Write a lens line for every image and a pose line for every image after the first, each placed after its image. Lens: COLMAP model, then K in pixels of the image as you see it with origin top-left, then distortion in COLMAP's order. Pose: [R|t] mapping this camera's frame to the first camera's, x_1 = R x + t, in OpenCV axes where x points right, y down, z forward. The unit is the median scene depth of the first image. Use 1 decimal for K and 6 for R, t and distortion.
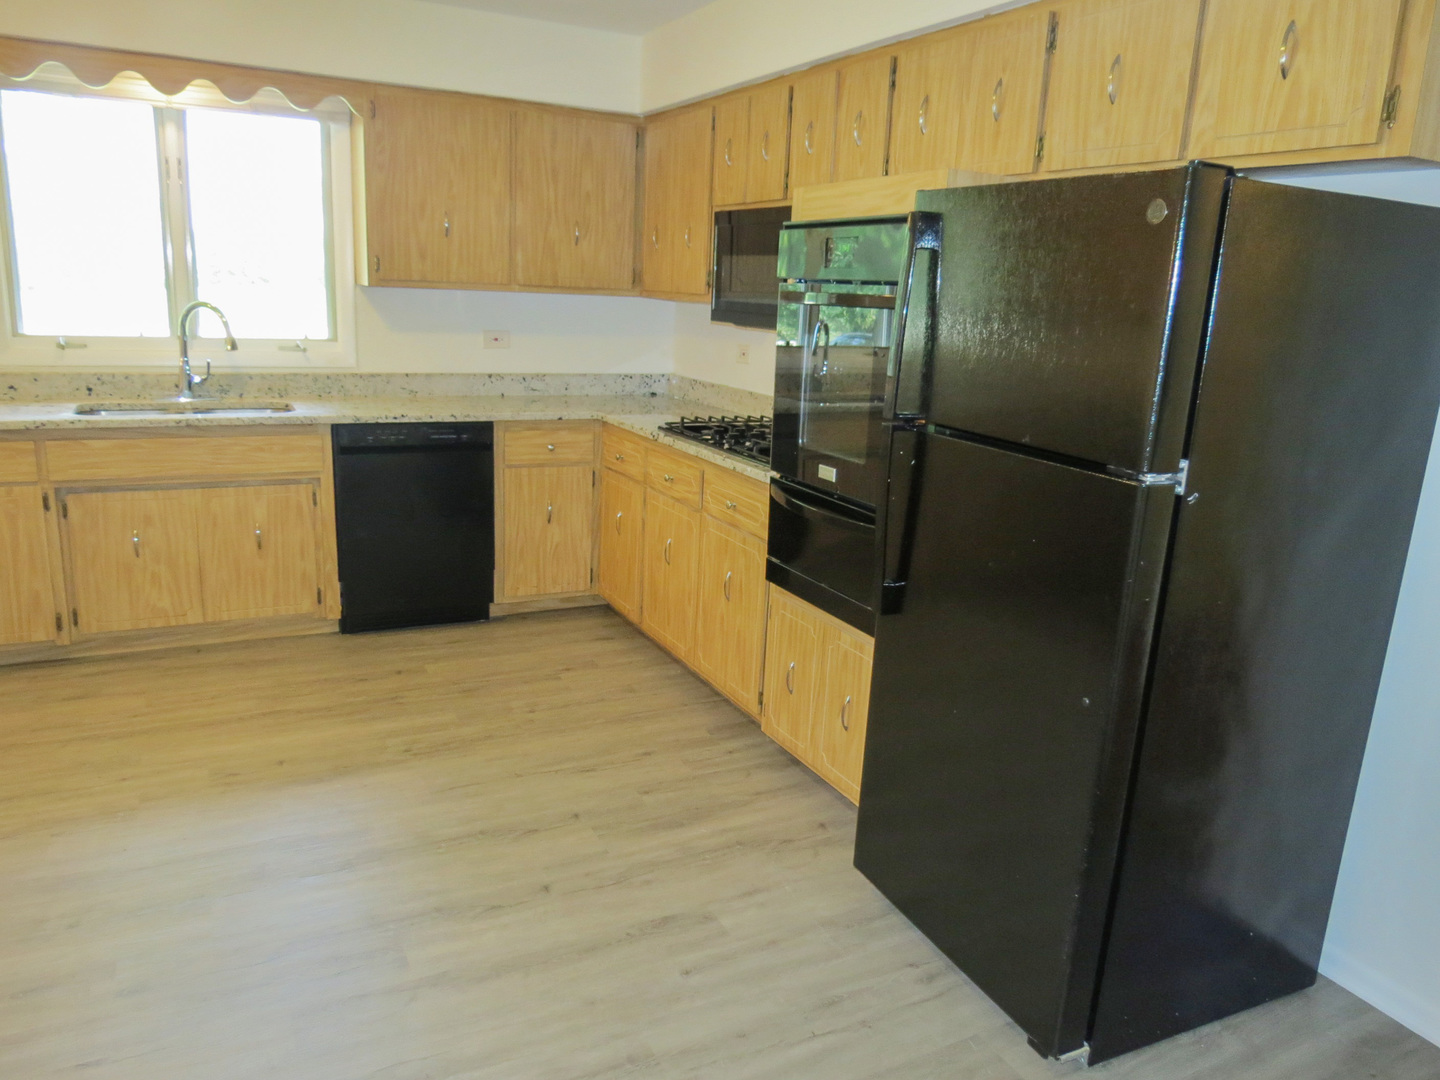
lens RADIAL K [[1023.5, 0, 719.2], [0, 1023.5, 534.2], [0, 0, 1]] dist [-0.036595, 0.019910]
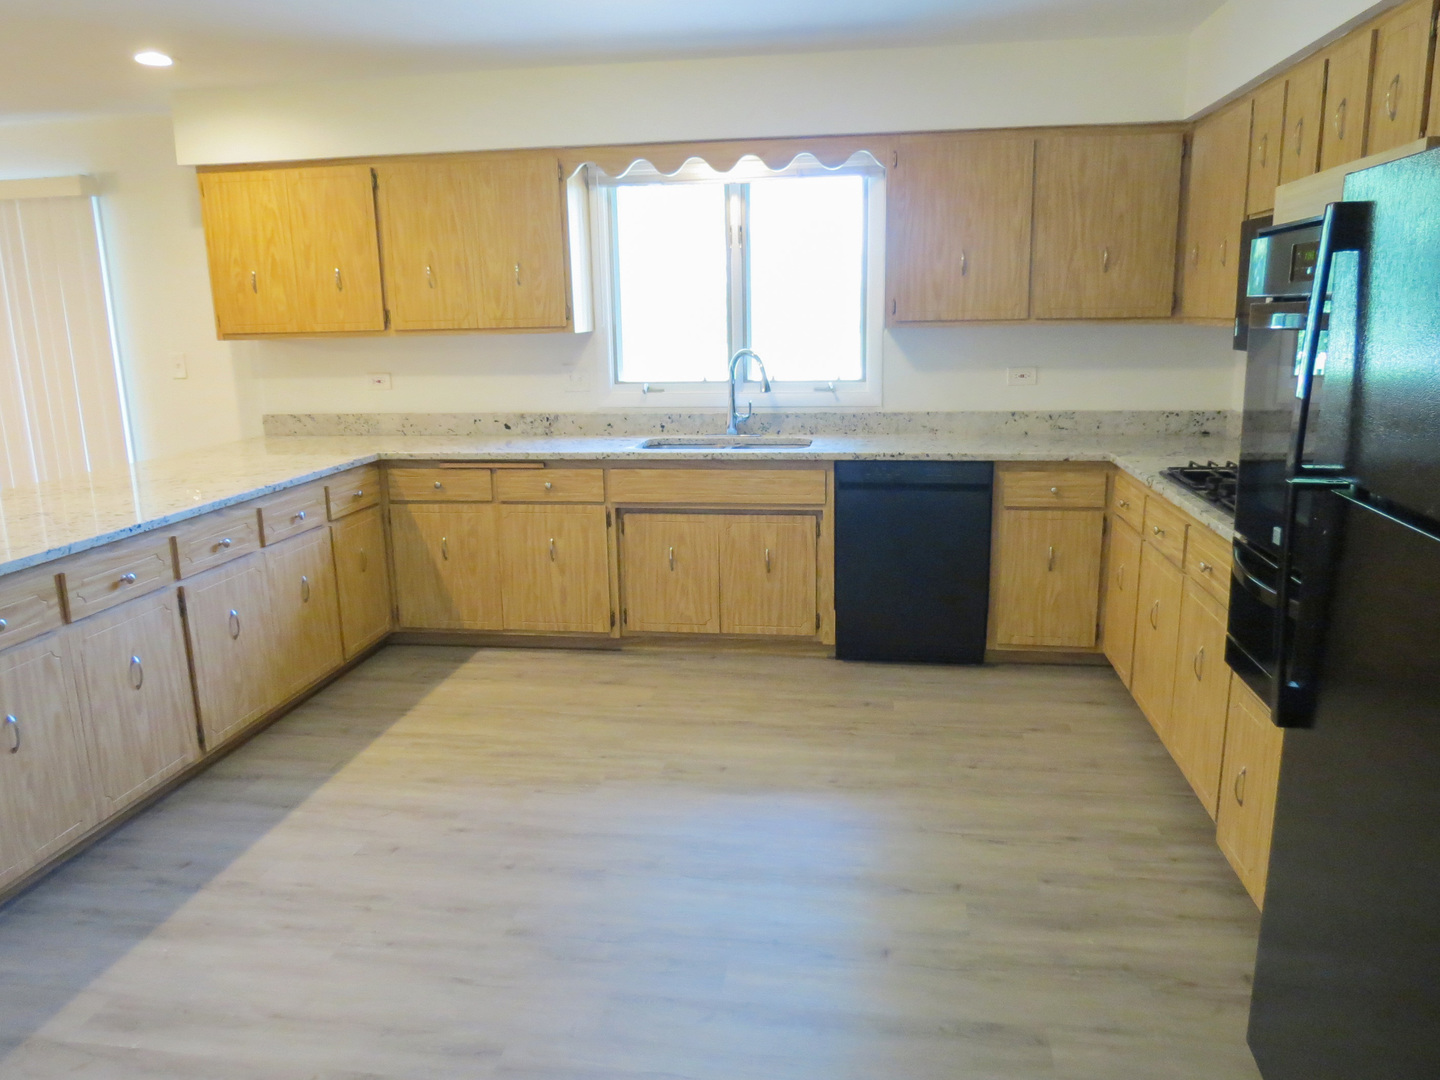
lens RADIAL K [[1023.5, 0, 726.4], [0, 1023.5, 533.6], [0, 0, 1]] dist [-0.036595, 0.019910]
pose [[0.808125, 0.061814, -0.585759, 0.154992], [-0.081365, 0.996659, -0.007078, -0.015544], [0.583364, 0.053380, 0.810455, 0.077063]]
